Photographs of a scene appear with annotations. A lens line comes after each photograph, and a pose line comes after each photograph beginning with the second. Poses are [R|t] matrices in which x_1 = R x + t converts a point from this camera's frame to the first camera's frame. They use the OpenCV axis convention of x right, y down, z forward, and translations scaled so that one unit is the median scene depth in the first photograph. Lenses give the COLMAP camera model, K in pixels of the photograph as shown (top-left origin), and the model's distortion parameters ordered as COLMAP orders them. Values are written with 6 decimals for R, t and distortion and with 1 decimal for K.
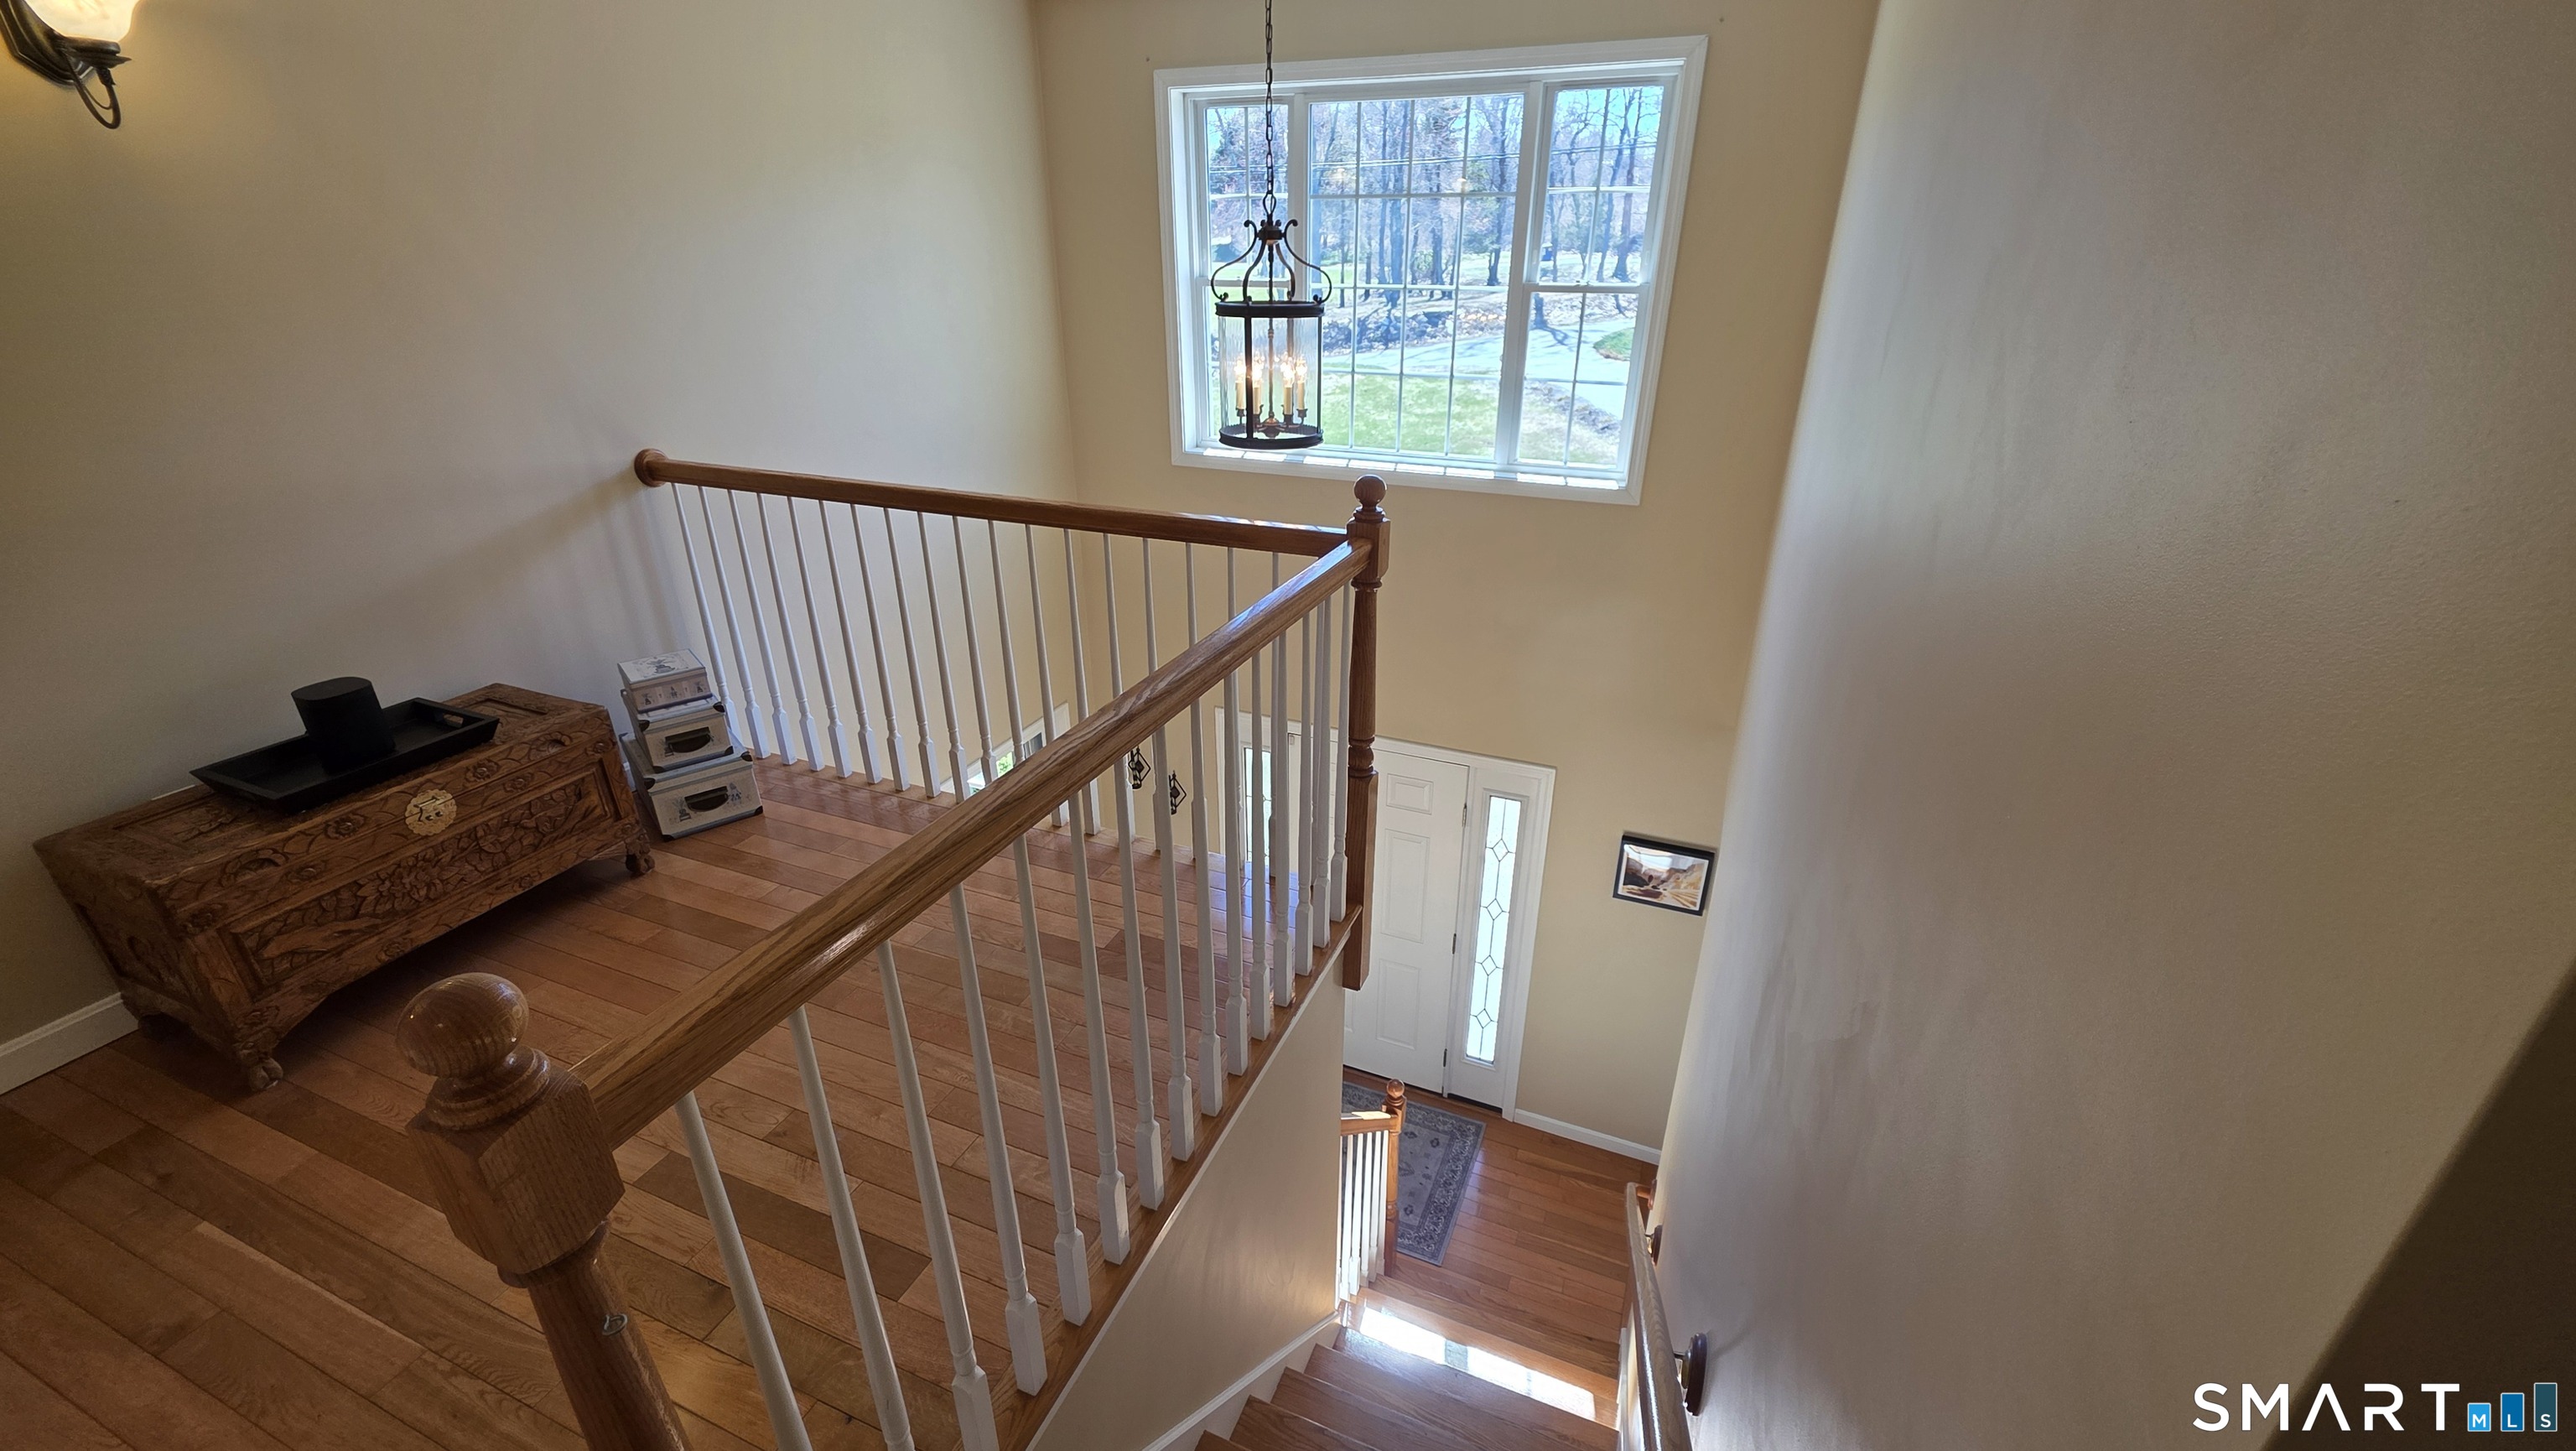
lens RADIAL K [[1025.6, 0, 1297.8], [0, 1025.6, 726.4], [0, 0, 1]] dist [-0.000636, -0.000360]
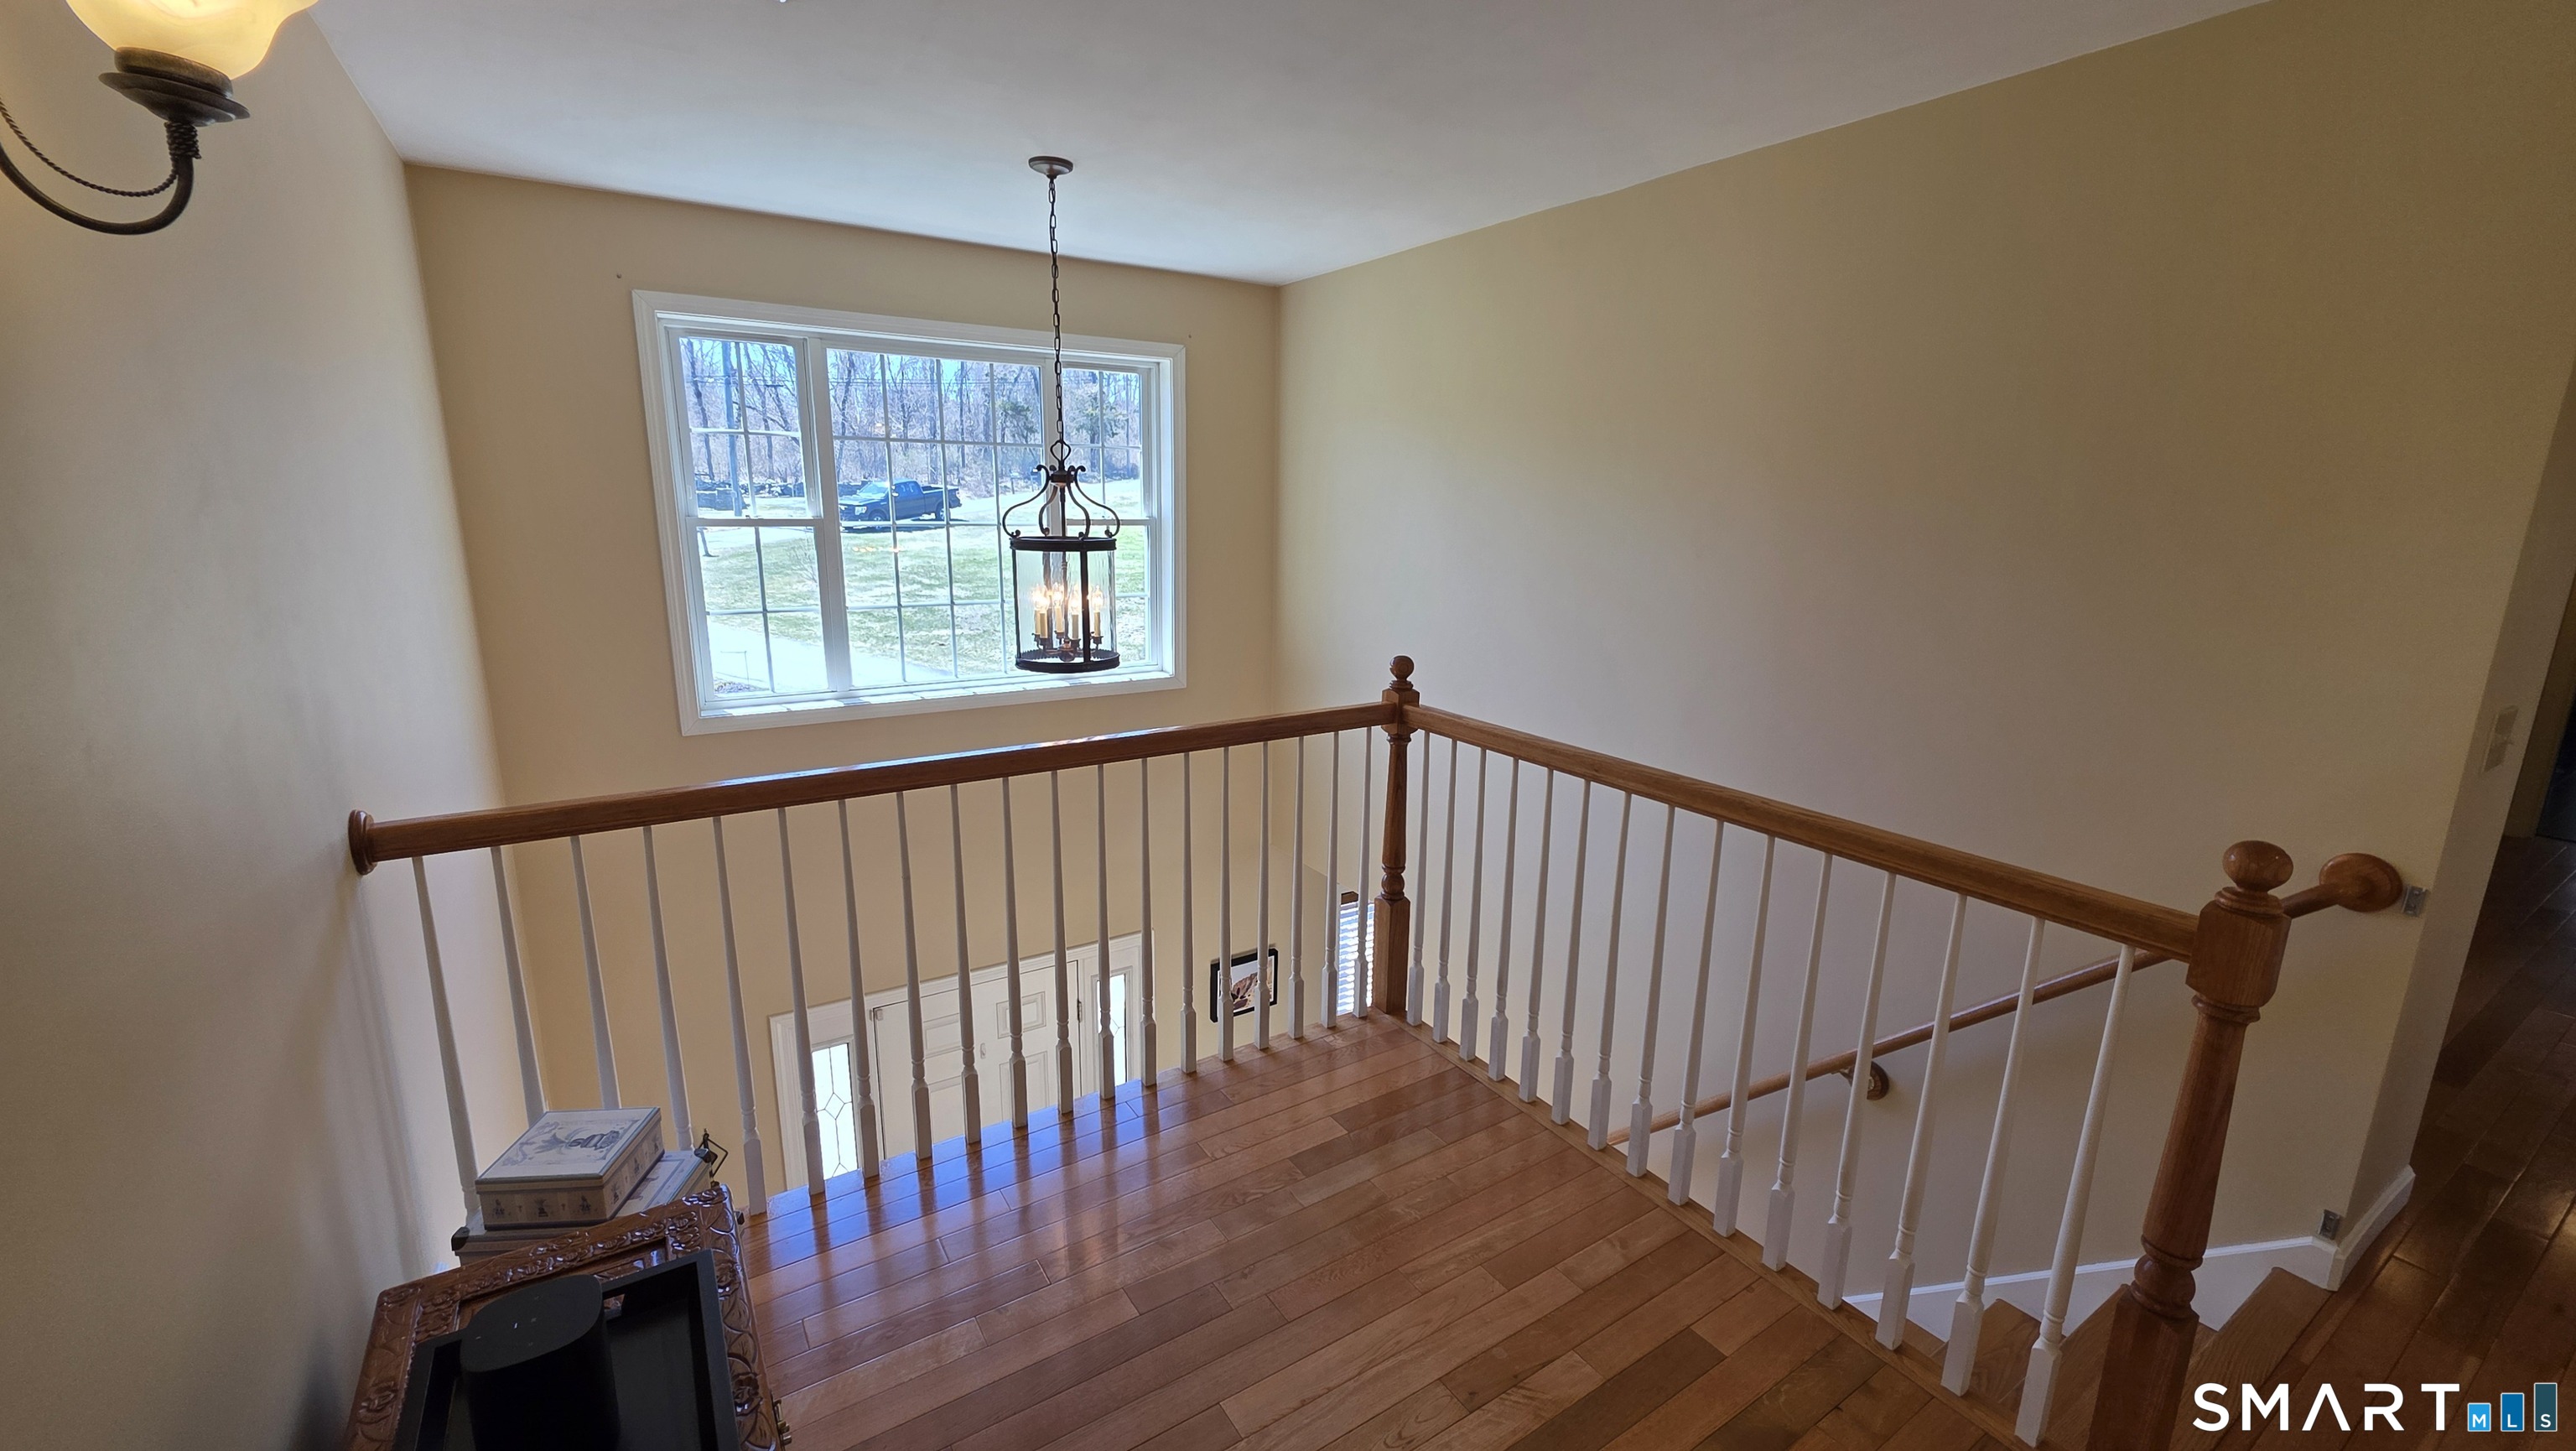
lens RADIAL K [[1025.6, 0, 1297.8], [0, 1025.6, 726.4], [0, 0, 1]] dist [-0.000636, -0.000360]
pose [[0.556729, -0.174317, 0.812198, -0.570985], [0.336007, 0.941435, -0.028264, -0.088243], [-0.759705, 0.288640, 0.582696, 0.189975]]
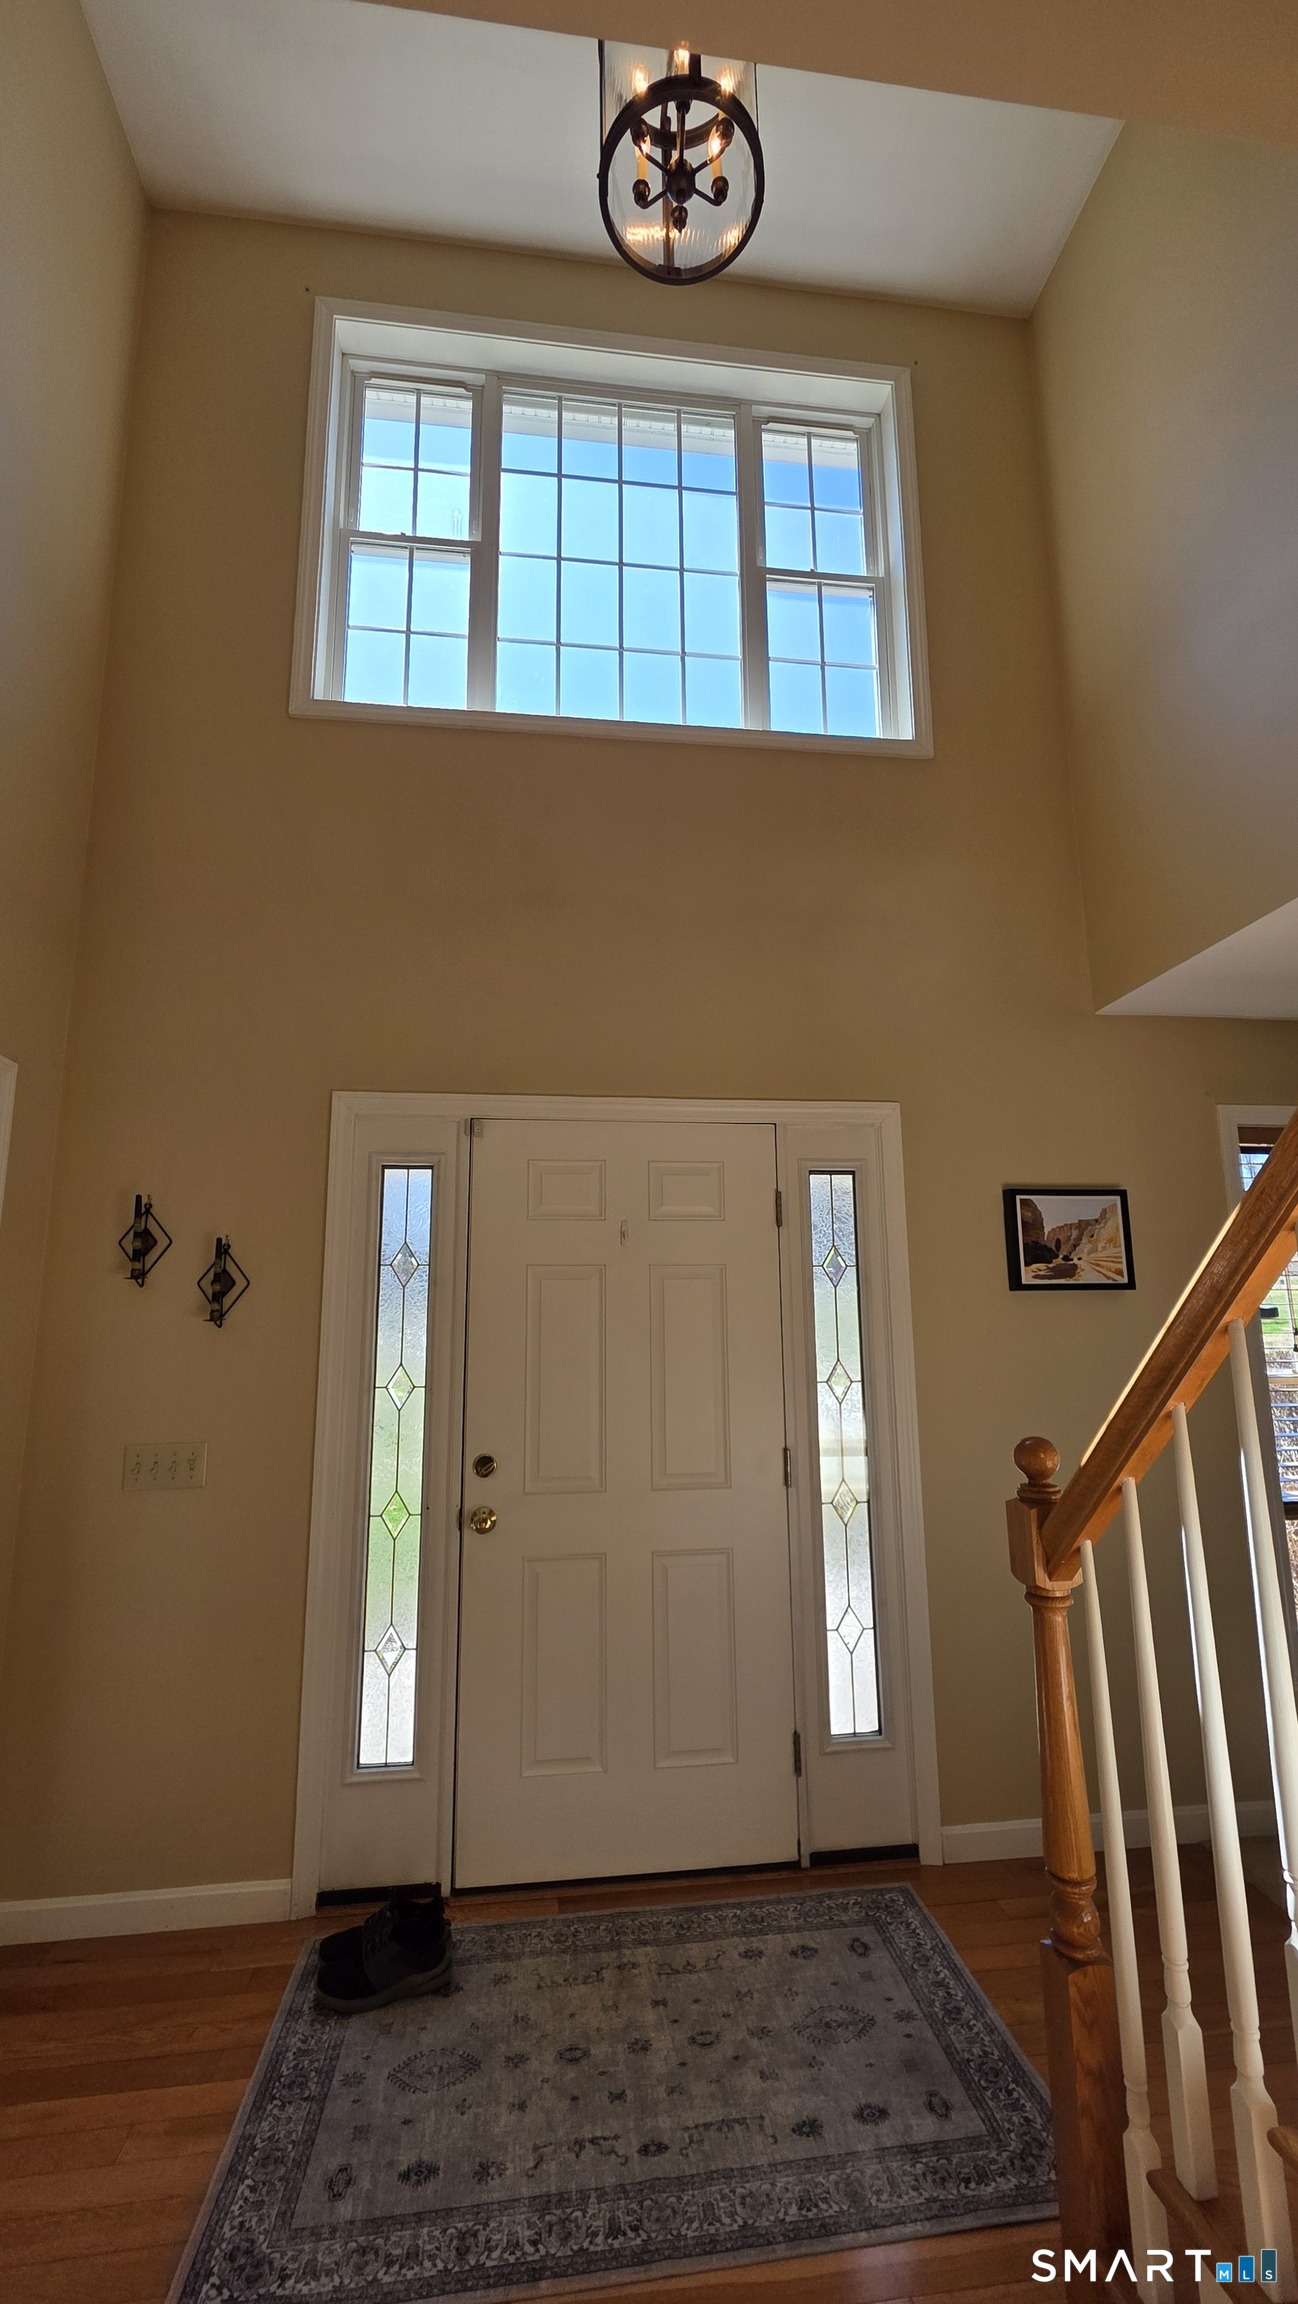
lens RADIAL K [[936.4, 0, 649.0], [0, 936.4, 1152.0], [0, 0, 1]] dist [0.001301, -0.000225]
pose [[0.868029, 0.075385, 0.490758, -0.224406], [0.220150, 0.827503, -0.516501, 0.393651], [-0.445040, 0.556378, 0.701700, 0.708748]]
